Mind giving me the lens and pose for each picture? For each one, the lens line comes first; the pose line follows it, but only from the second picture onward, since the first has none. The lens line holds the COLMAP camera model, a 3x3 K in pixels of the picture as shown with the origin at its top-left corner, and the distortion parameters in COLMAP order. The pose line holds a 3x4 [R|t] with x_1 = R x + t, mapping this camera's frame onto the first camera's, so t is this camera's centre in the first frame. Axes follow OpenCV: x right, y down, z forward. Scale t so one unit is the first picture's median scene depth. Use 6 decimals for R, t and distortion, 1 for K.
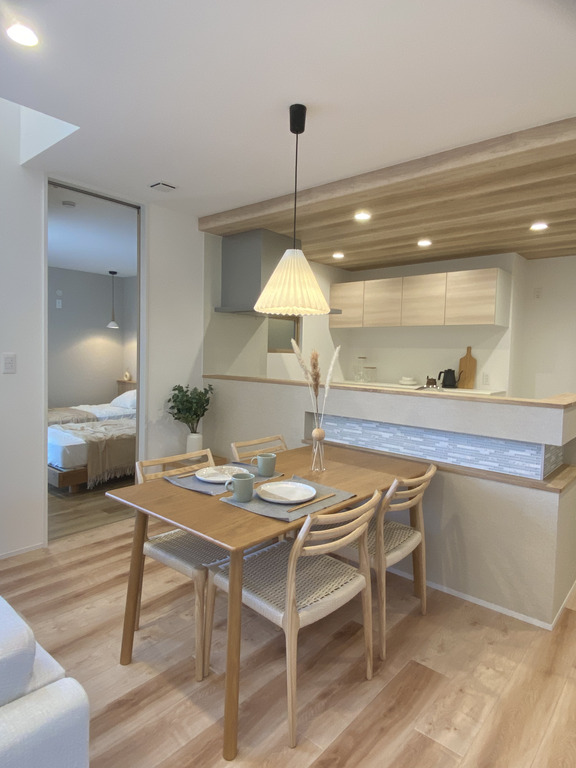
lens RADIAL K [[462.3, 0, 288.0], [0, 462.3, 384.0], [0, 0, 1]] dist [-0.000746, -0.000111]
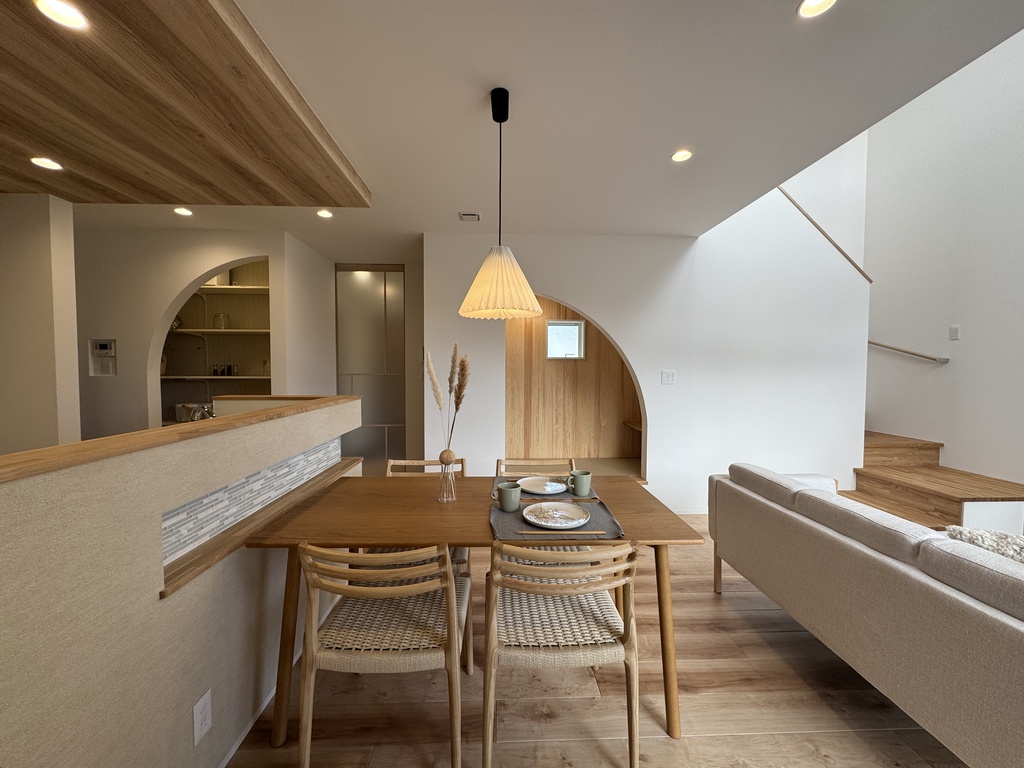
lens RADIAL K [[408.3, 0, 509.8], [0, 408.3, 383.4], [0, 0, 1]] dist [-0.001870, 0.000517]
pose [[-0.689858, -0.059611, 0.721487, -0.401774], [0.029739, 0.993430, 0.110514, -0.076532], [-0.723334, 0.097695, -0.683552, 1.048859]]
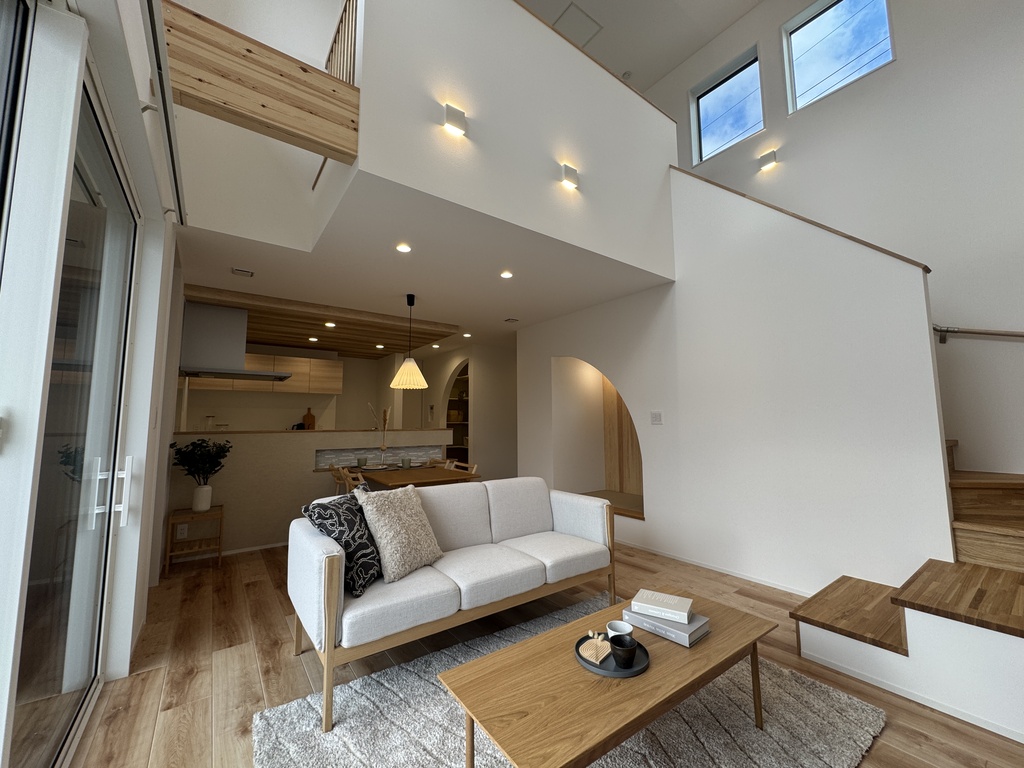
lens RADIAL K [[408.3, 0, 509.8], [0, 408.3, 383.4], [0, 0, 1]] dist [-0.001870, 0.000517]
pose [[0.216826, 0.069736, 0.973716, -1.124026], [0.080904, 0.992730, -0.089114, 0.017201], [-0.972852, 0.098100, 0.209608, 0.121274]]
